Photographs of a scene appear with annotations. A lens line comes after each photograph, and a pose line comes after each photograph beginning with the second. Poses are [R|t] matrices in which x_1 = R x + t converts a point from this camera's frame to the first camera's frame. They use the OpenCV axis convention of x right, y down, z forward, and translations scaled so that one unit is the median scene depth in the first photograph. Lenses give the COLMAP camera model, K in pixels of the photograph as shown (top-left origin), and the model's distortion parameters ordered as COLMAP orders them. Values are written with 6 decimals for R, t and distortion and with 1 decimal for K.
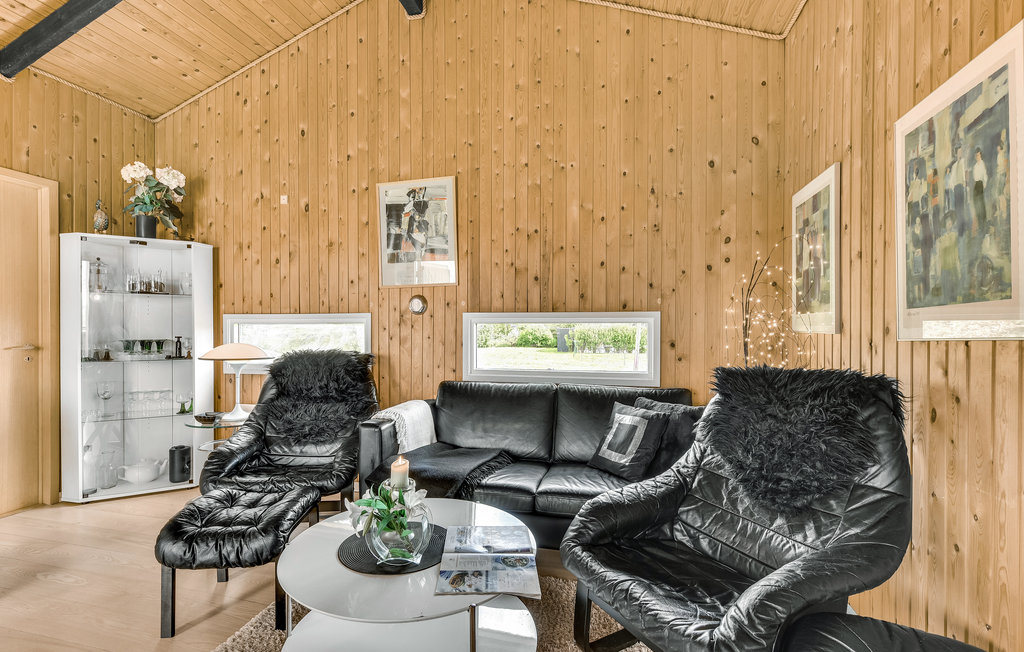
lens RADIAL K [[459.8, 0, 510.2], [0, 459.8, 335.6], [0, 0, 1]] dist [0.001512, 0.000052]
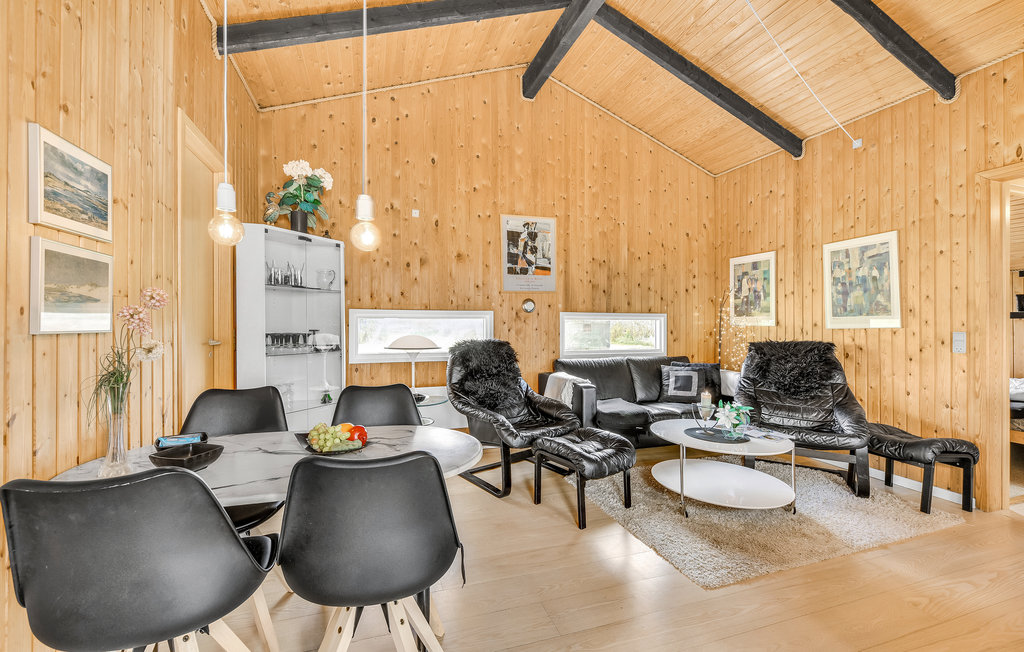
lens RADIAL K [[406.7, 0, 496.0], [0, 406.7, 324.2], [0, 0, 1]] dist [-0.000860, -0.000139]
pose [[0.854499, 0.001058, 0.519451, -0.991987], [0.003666, 0.999961, -0.008068, -0.002181], [-0.519439, 0.008799, 0.854462, 0.003522]]
